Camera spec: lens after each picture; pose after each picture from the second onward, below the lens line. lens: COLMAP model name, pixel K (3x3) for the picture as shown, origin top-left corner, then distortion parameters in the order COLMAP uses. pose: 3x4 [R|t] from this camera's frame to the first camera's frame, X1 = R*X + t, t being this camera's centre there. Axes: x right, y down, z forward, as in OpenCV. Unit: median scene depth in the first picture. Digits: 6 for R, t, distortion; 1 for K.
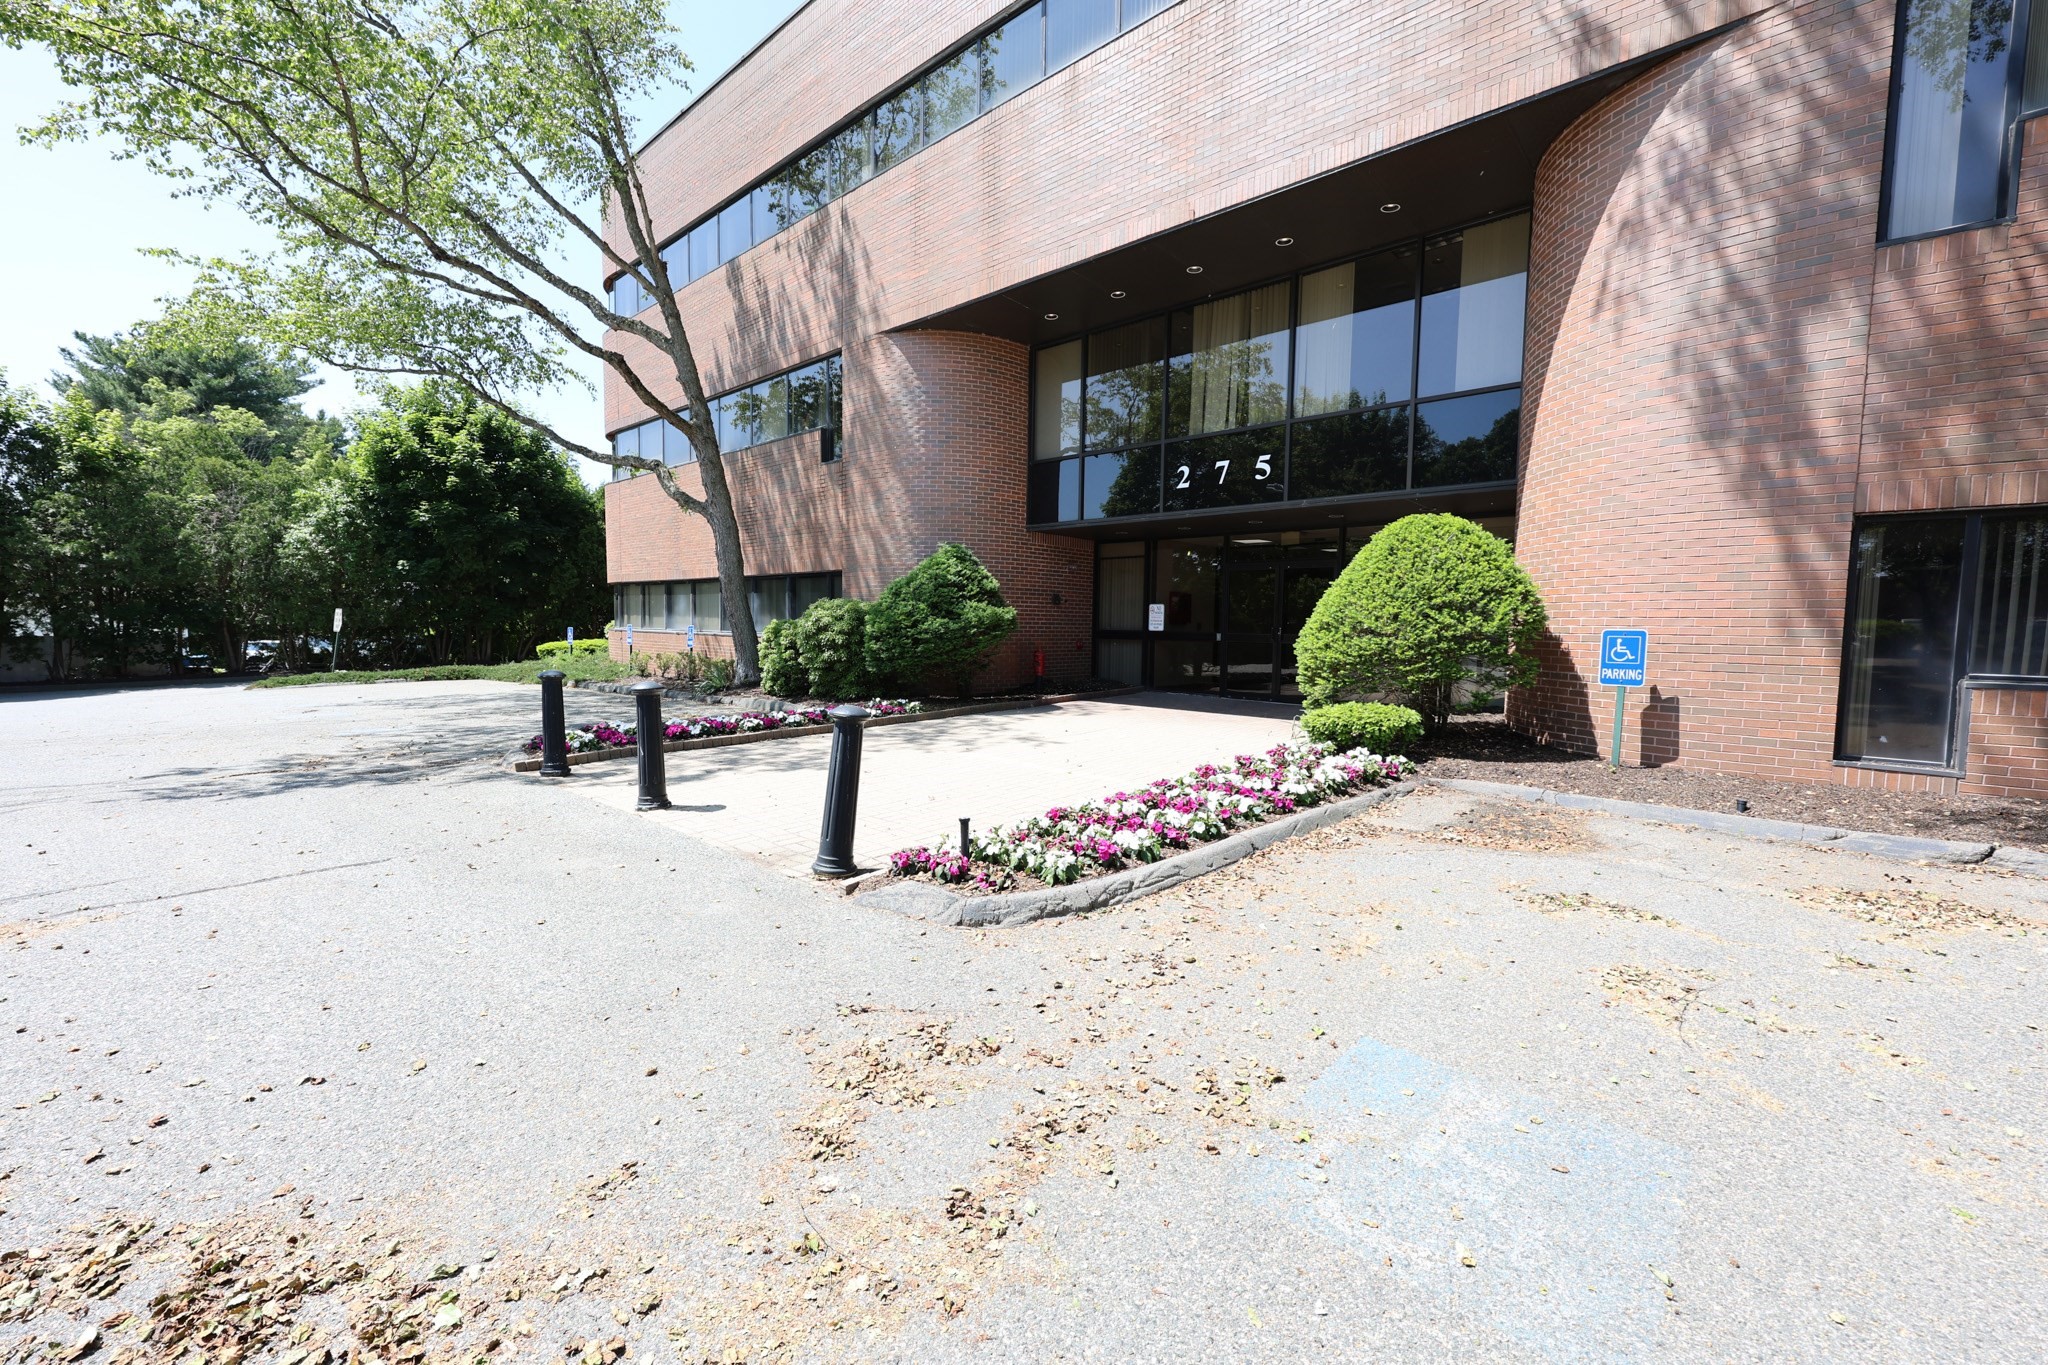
lens RADIAL K [[884.4, 0, 1024.0], [0, 884.4, 682.5], [0, 0, 1]] dist [-0.000052, 0.000517]
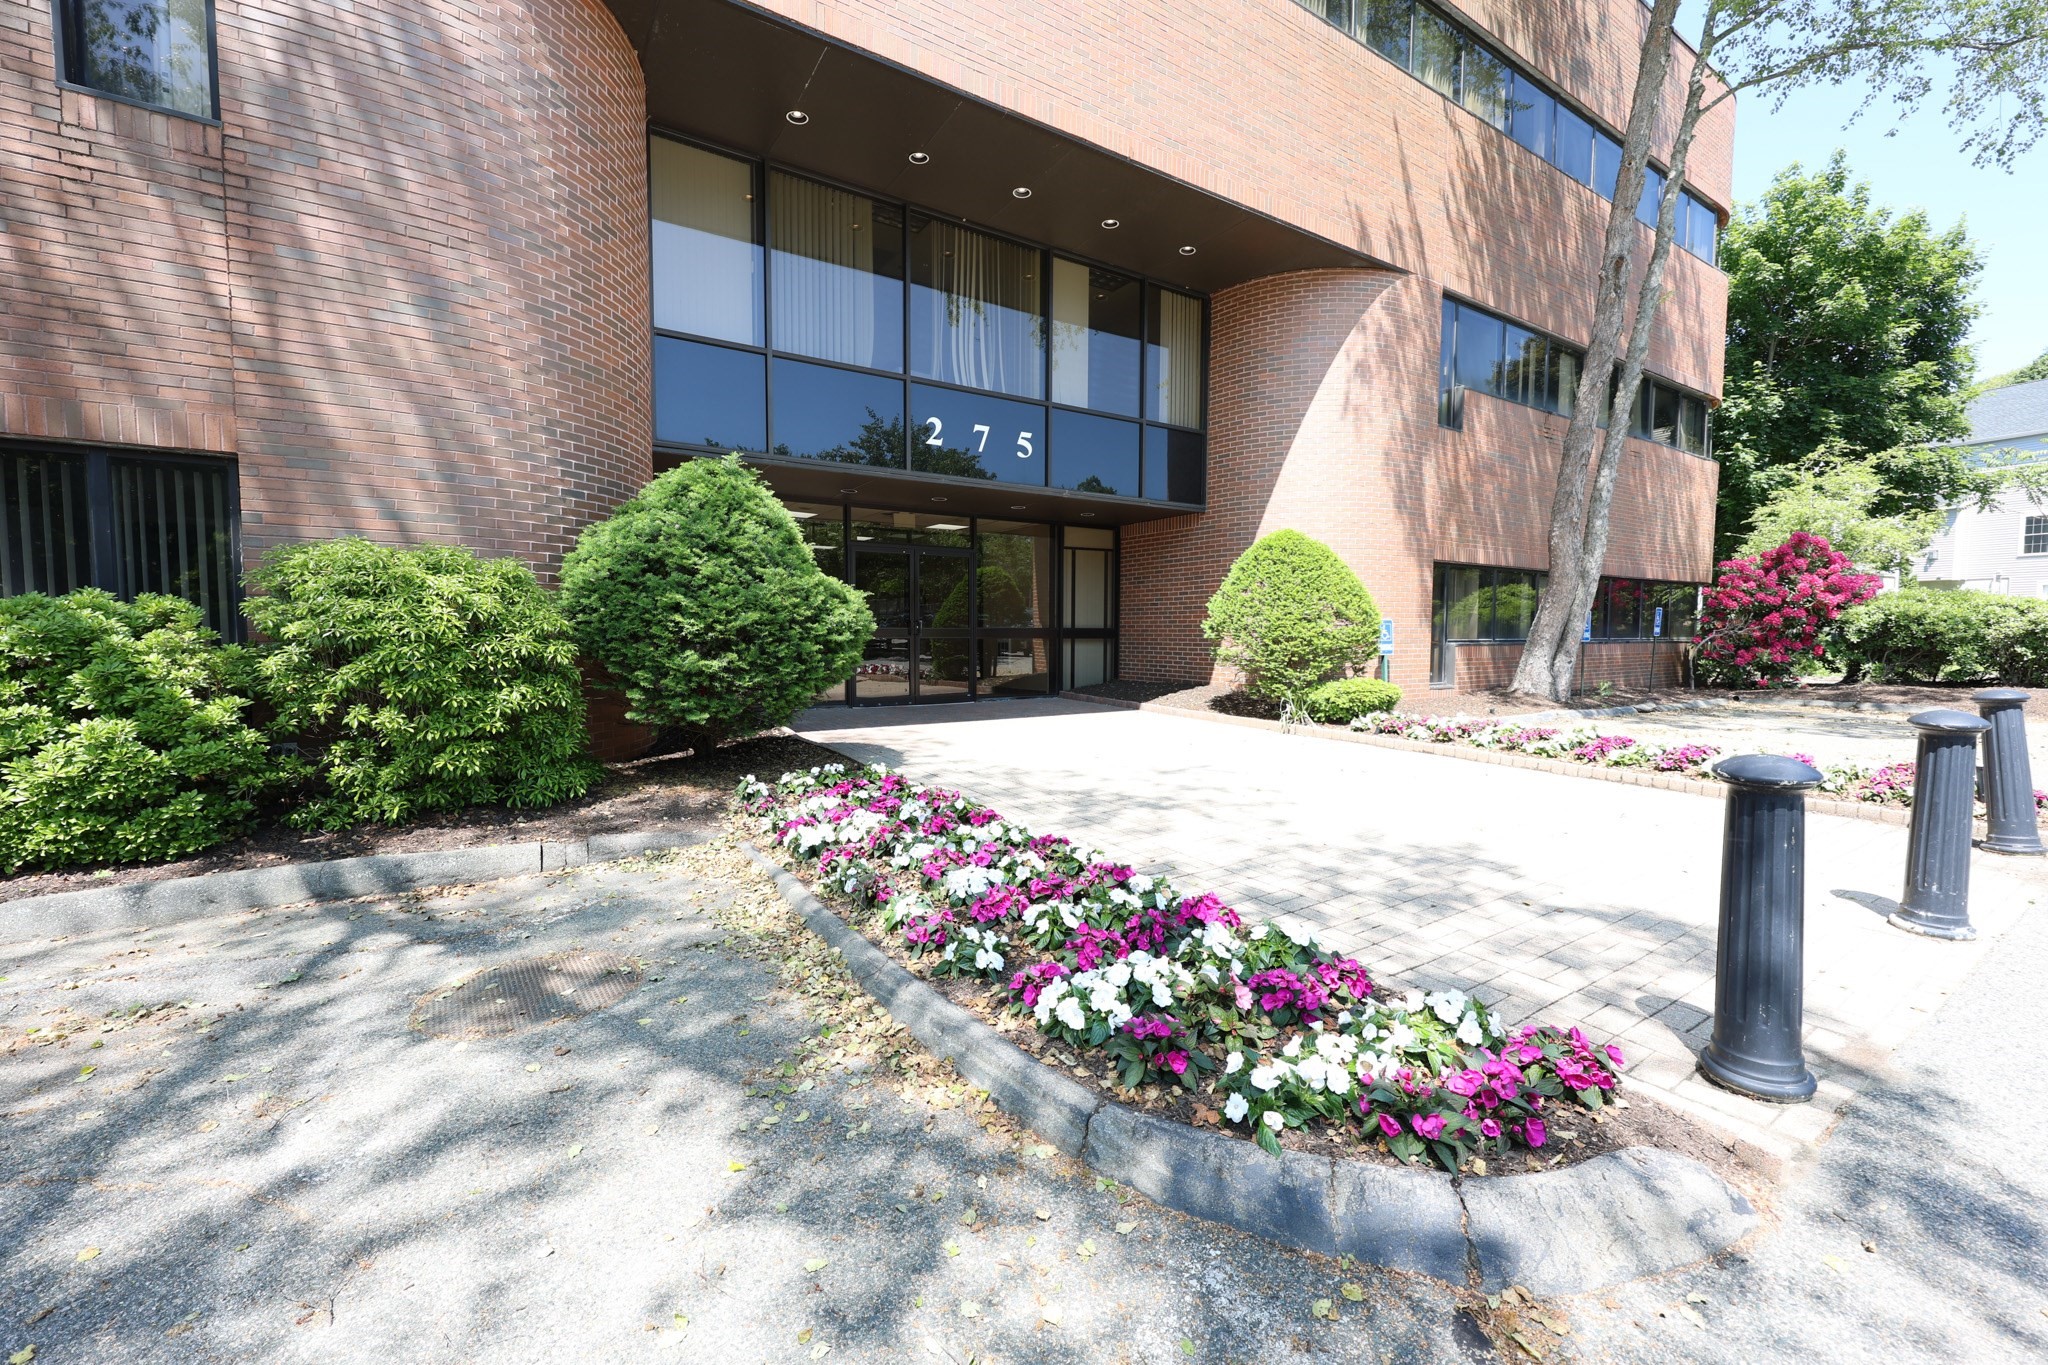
lens RADIAL K [[884.4, 0, 1024.0], [0, 884.4, 682.5], [0, 0, 1]] dist [-0.000052, 0.000517]
pose [[0.188306, -0.069732, 0.979632, -0.597193], [0.062330, 0.996314, 0.058939, -0.049586], [-0.980130, 0.049962, 0.191959, 0.780924]]
